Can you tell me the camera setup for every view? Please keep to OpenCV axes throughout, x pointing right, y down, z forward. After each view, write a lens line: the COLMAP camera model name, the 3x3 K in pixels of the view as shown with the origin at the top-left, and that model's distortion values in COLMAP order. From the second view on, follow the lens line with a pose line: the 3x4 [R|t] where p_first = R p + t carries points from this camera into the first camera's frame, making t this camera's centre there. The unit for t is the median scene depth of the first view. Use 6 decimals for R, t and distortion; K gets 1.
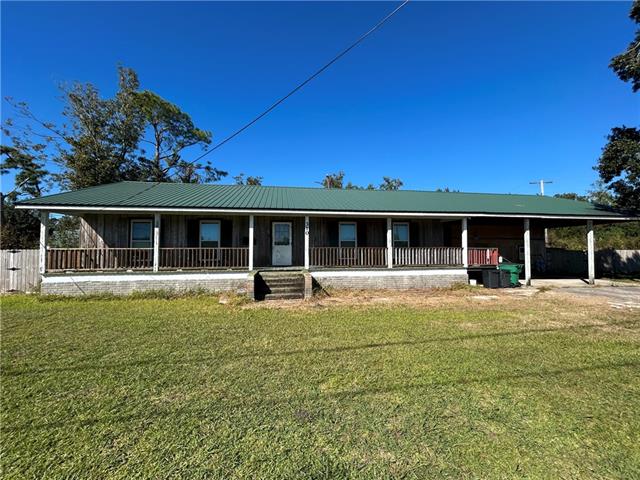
lens RADIAL K [[259.3, 0, 320.3], [0, 259.3, 242.8], [0, 0, 1]] dist [-0.000294, 0.000914]
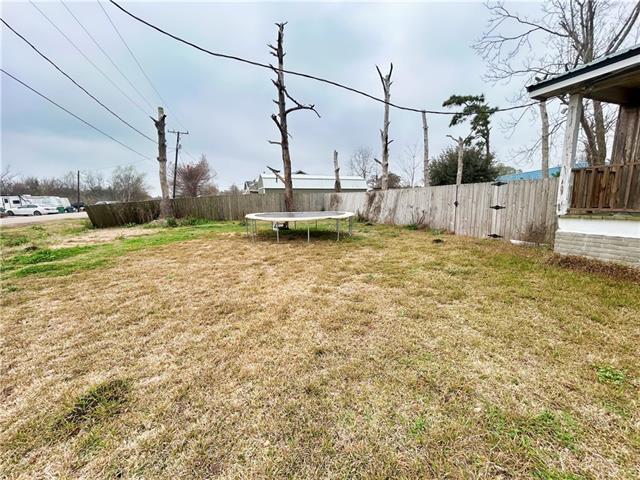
lens RADIAL K [[259.3, 0, 318.3], [0, 259.3, 240.5], [0, 0, 1]] dist [-0.000294, 0.000914]
pose [[0.226511, 0.146613, -0.962911, -0.526858], [0.045351, 0.985946, 0.160789, 0.047852], [0.972952, -0.080089, 0.216679, 0.302373]]
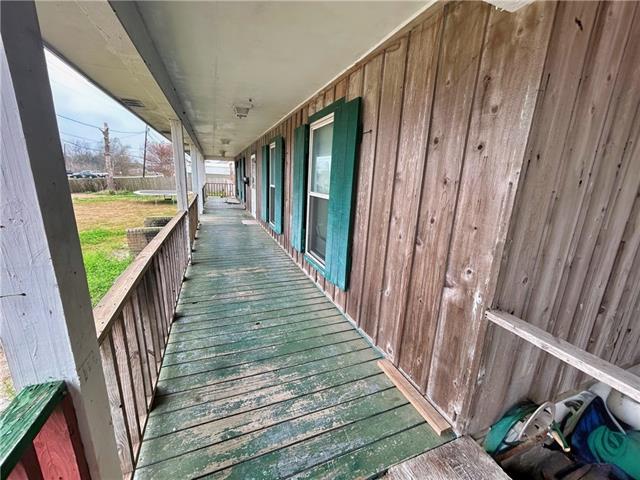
lens RADIAL K [[259.3, 0, 320.6], [0, 259.3, 239.6], [0, 0, 1]] dist [-0.000294, 0.000914]
pose [[0.231397, 0.238038, -0.943288, 0.663543], [-0.010855, 0.970176, 0.242160, -0.030470], [0.972799, -0.045796, 0.227080, 1.091045]]
